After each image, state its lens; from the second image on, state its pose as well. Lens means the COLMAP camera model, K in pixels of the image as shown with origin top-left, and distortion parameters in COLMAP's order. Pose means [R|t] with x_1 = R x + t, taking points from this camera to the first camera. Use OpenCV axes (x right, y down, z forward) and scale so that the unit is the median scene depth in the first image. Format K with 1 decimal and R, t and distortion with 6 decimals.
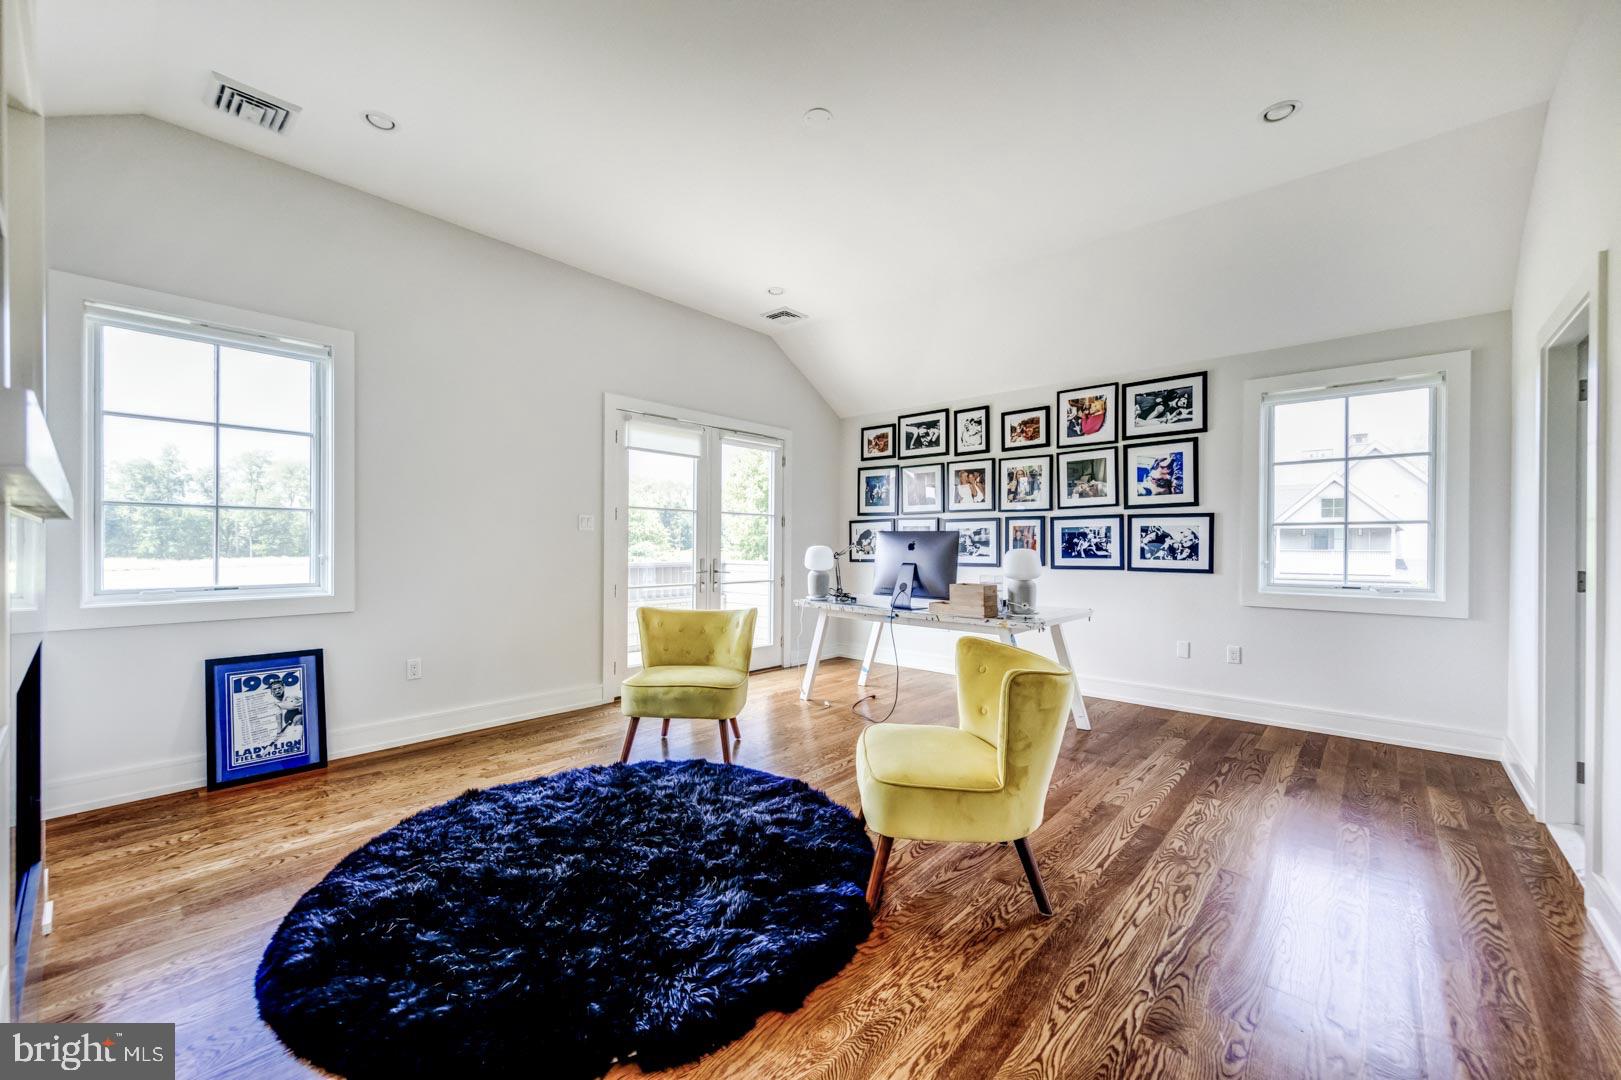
lens RADIAL K [[639.5, 0, 812.4], [0, 639.5, 544.9], [0, 0, 1]] dist [0.000407, -0.000002]
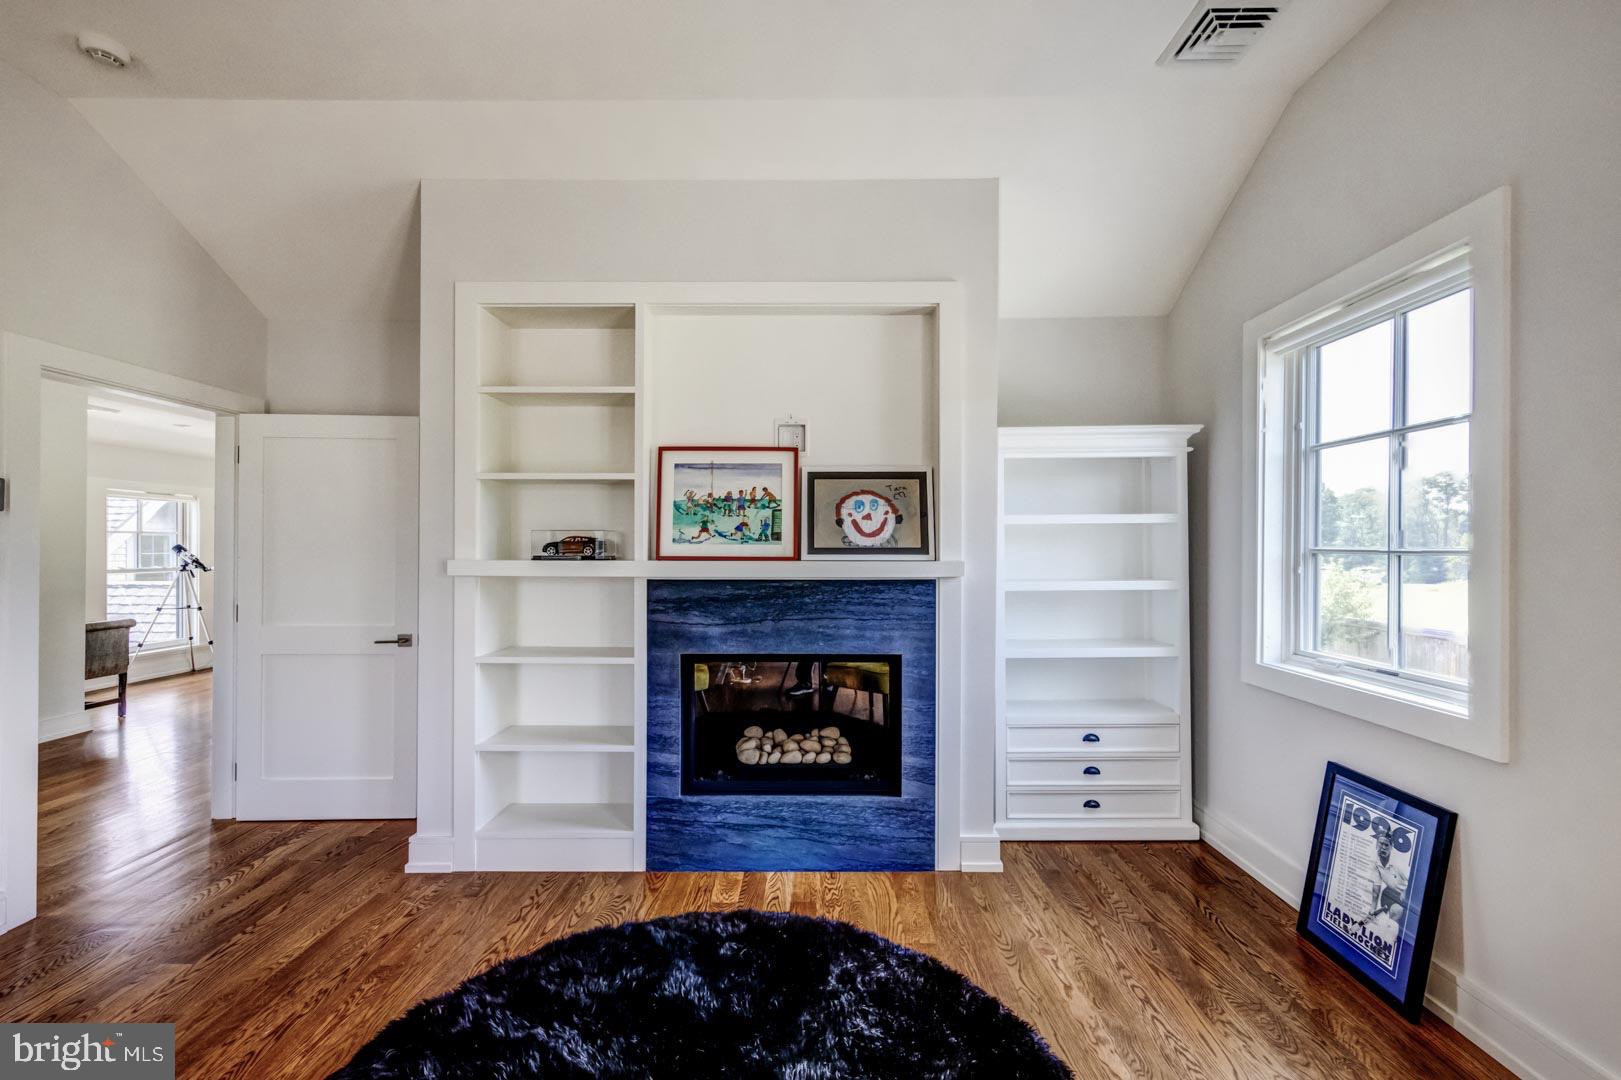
lens RADIAL K [[639.5, 0, 814.6], [0, 639.5, 550.9], [0, 0, 1]] dist [0.000407, -0.000002]
pose [[-0.750472, -0.009022, -0.660841, -0.007328], [-0.006818, 0.999959, -0.005910, -0.054052], [0.660867, 0.000070, -0.750503, 1.114530]]
